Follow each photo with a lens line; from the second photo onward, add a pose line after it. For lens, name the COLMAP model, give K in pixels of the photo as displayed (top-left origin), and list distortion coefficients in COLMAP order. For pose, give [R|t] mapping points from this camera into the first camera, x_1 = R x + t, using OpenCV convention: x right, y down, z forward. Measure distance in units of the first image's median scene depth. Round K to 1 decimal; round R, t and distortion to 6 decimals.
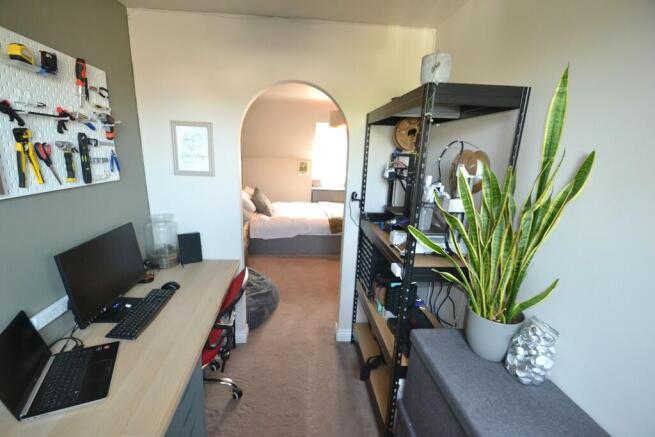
lens RADIAL K [[291.6, 0, 314.2], [0, 291.6, 225.5], [0, 0, 1]] dist [0.002589, -0.000471]
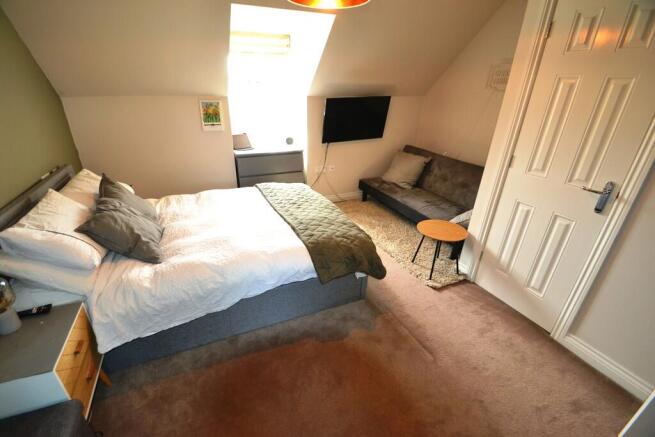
lens RADIAL K [[291.6, 0, 314.2], [0, 291.6, 225.5], [0, 0, 1]] dist [0.002589, -0.000471]
pose [[0.948898, -0.155545, 0.274587, -0.042497], [0.097808, 0.972204, 0.212728, -0.112557], [-0.300043, -0.175001, 0.937736, 0.487727]]
